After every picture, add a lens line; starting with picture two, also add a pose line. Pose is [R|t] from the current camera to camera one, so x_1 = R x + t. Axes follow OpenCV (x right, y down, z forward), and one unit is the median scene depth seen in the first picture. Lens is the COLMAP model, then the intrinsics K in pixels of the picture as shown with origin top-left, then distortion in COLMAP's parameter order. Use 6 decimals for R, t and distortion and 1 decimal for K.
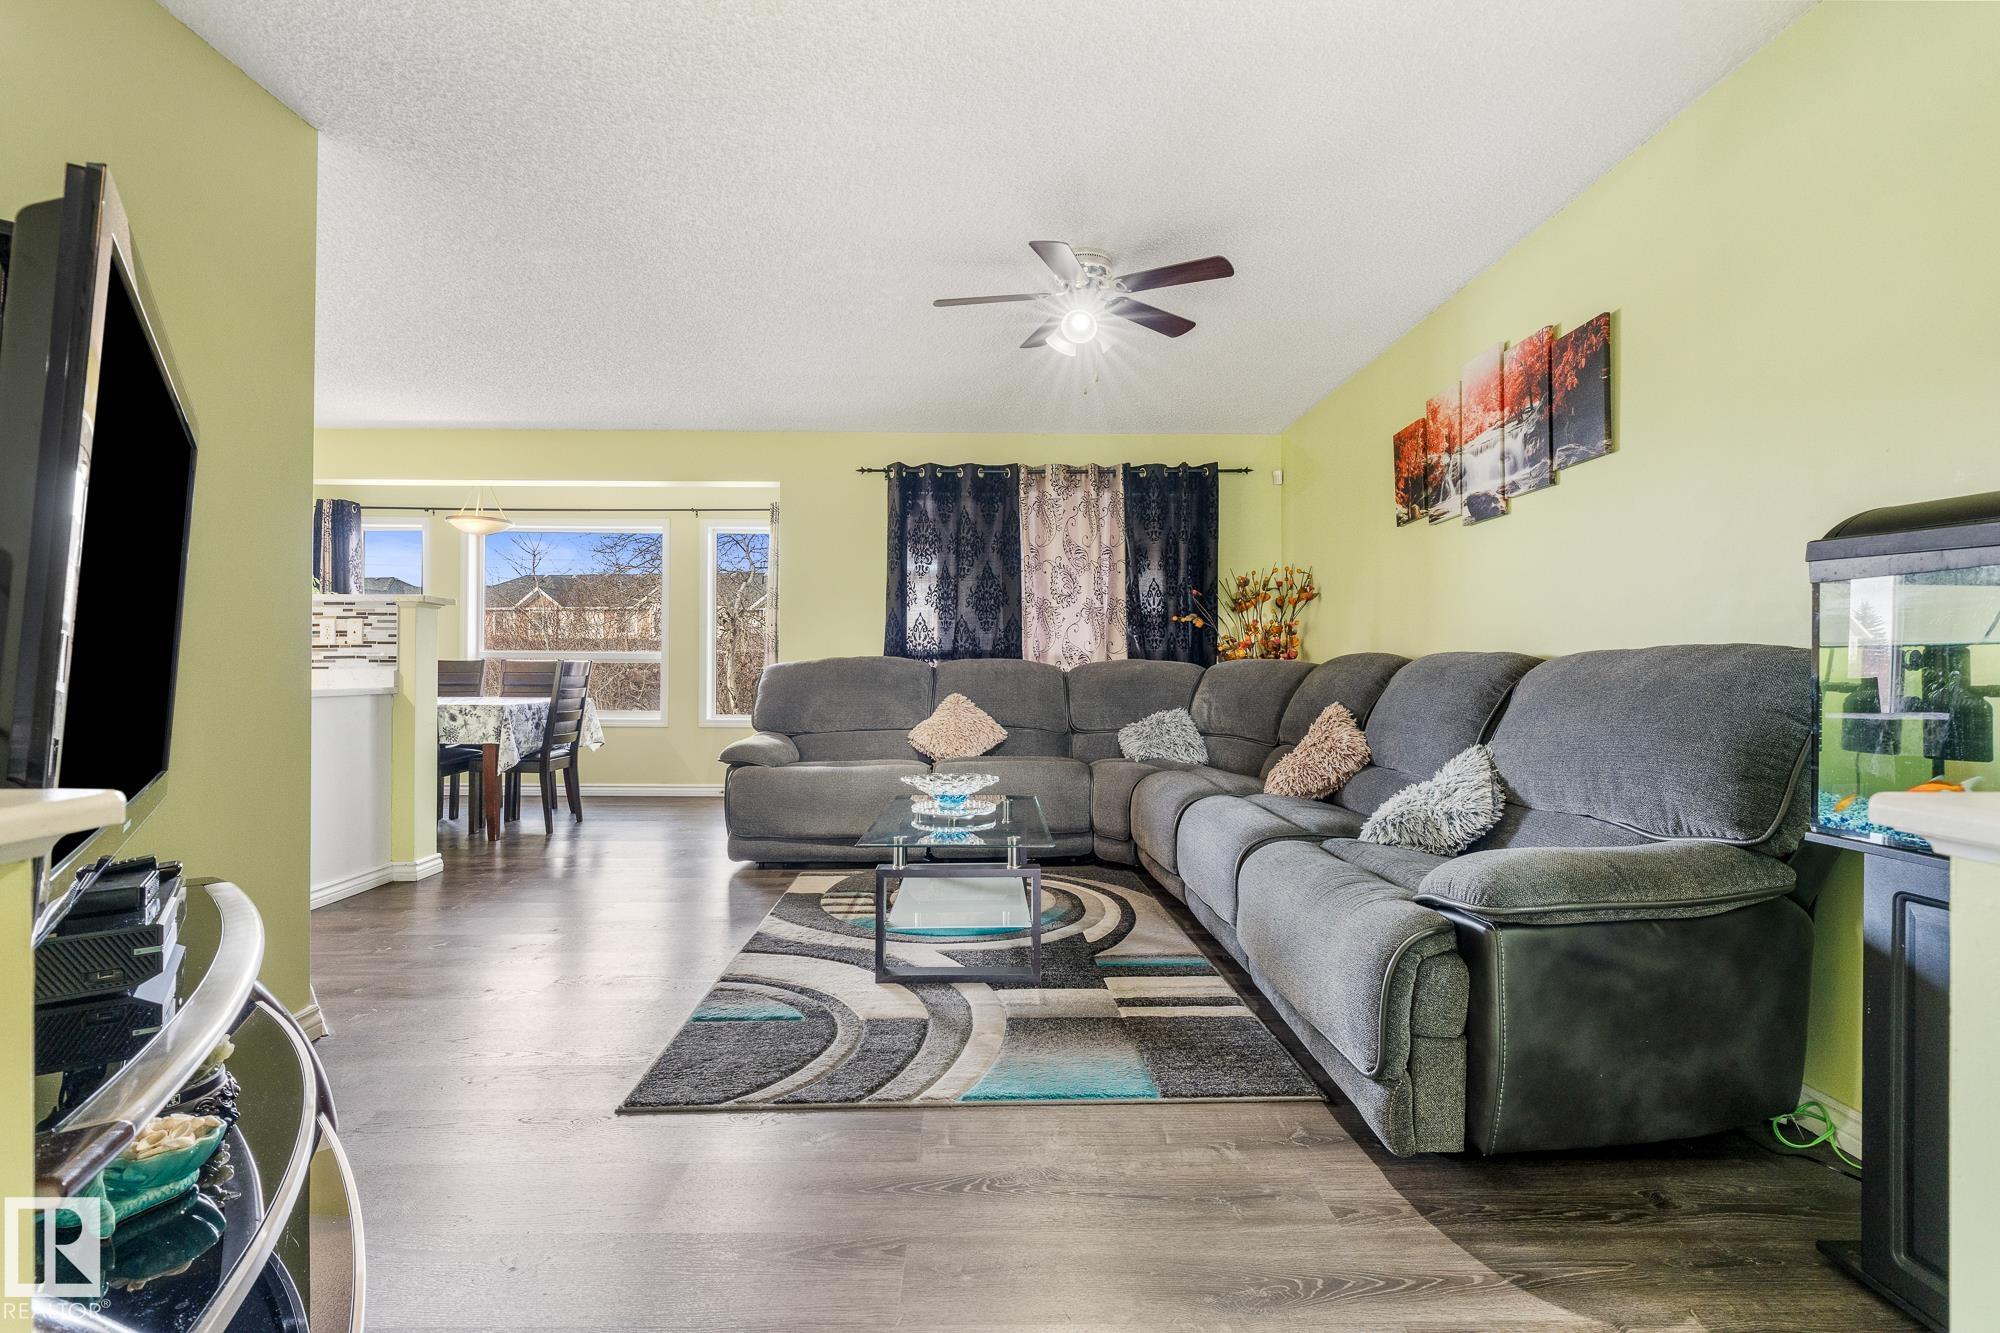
lens RADIAL K [[899.6, 0, 1016.3], [0, 899.6, 669.4], [0, 0, 1]] dist [-0.007370, 0.002258]
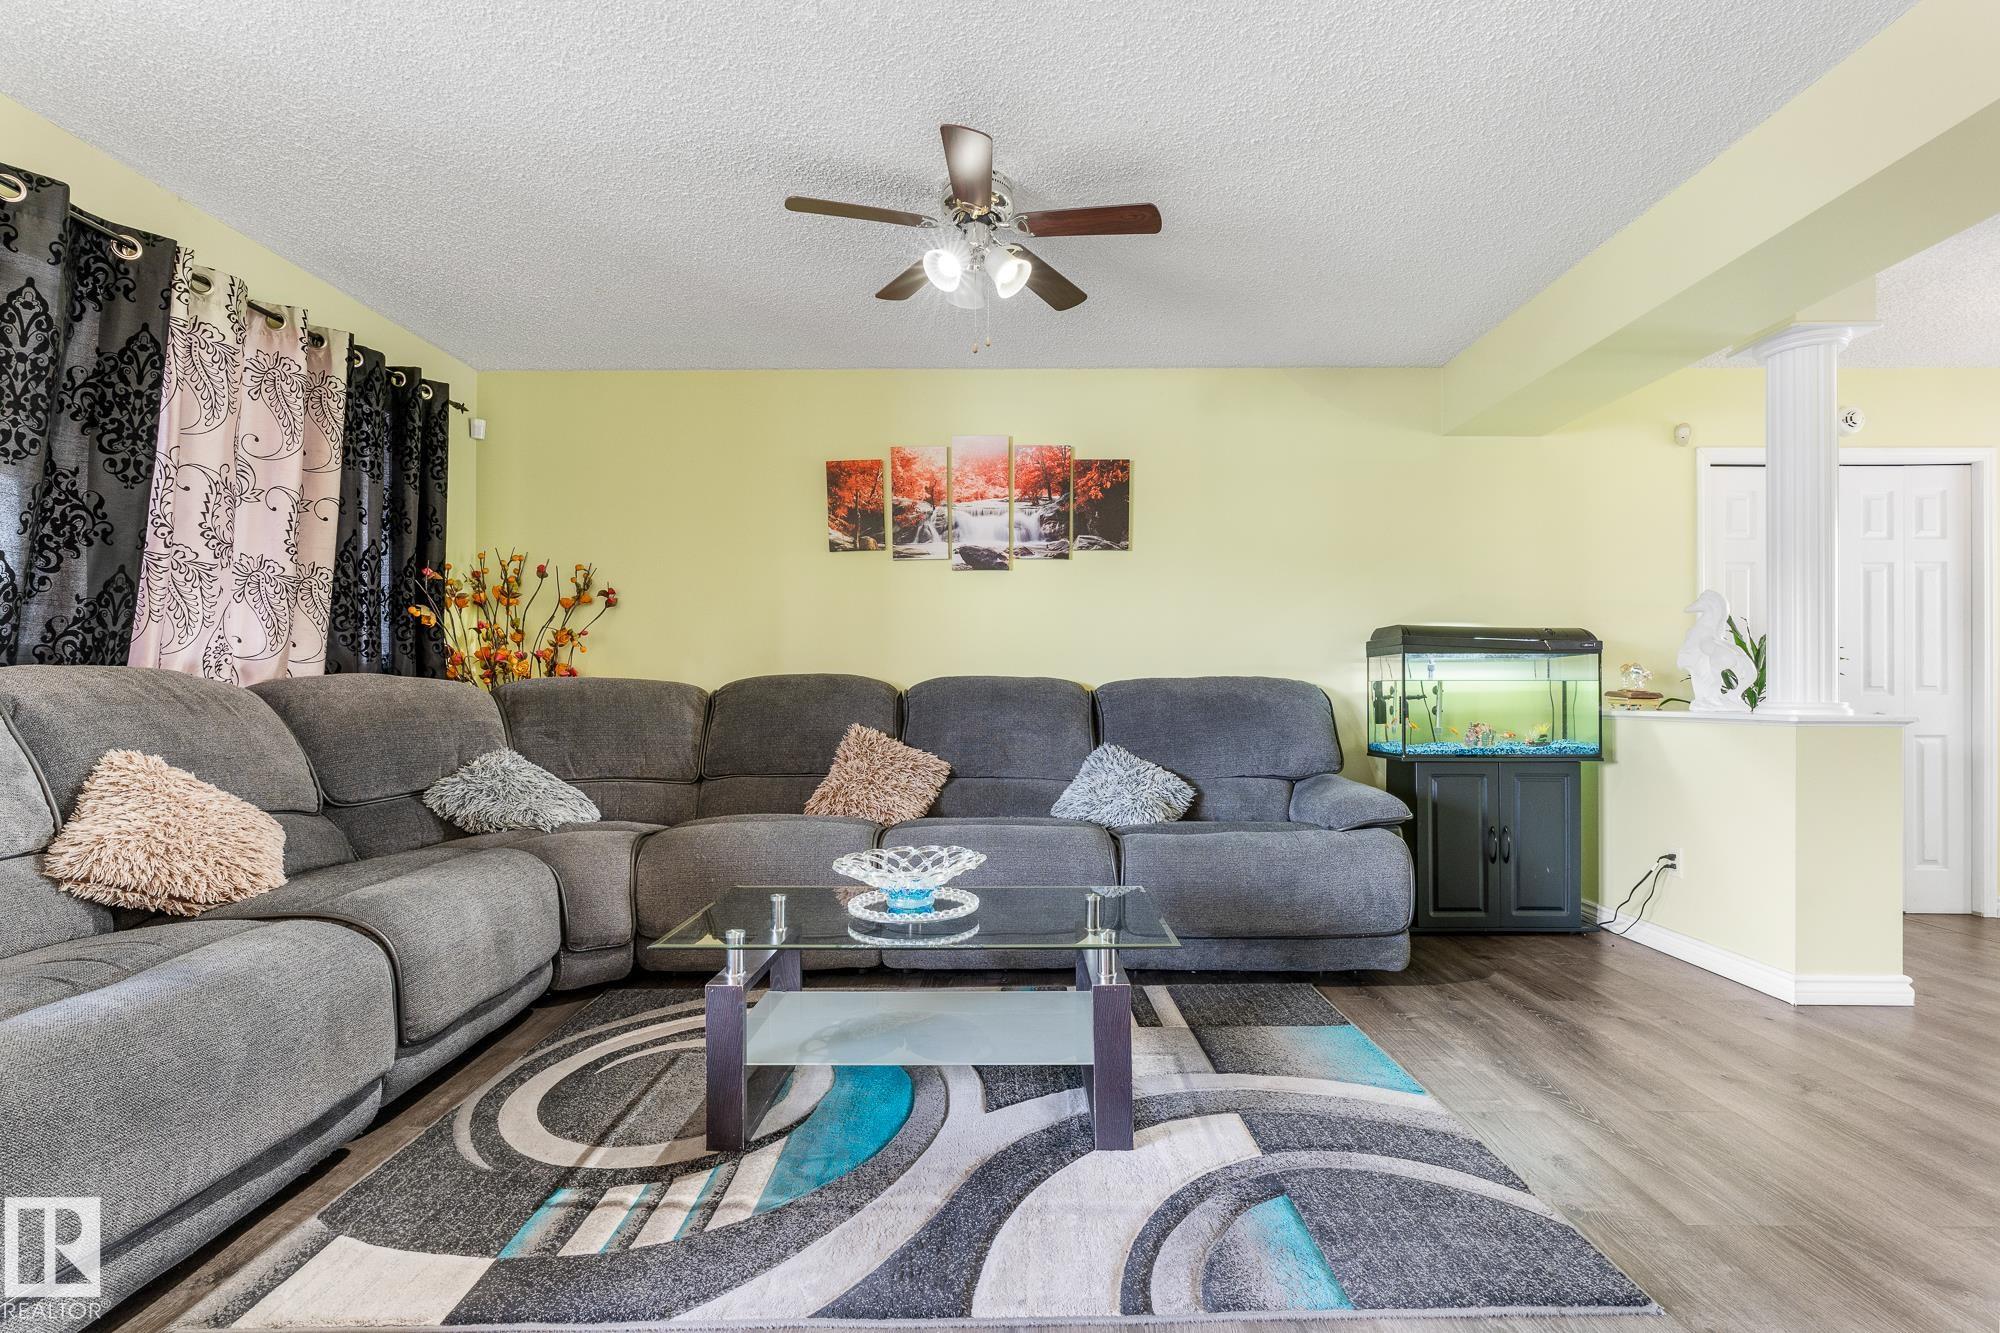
lens RADIAL K [[899.6, 0, 1006.3], [0, 899.6, 684.5], [0, 0, 1]] dist [-0.007370, 0.002258]
pose [[0.038251, 0.004218, 0.999259, -0.465959], [0.001808, 0.999989, -0.004290, -0.001028], [-0.999267, 0.001971, 0.038243, 0.591204]]
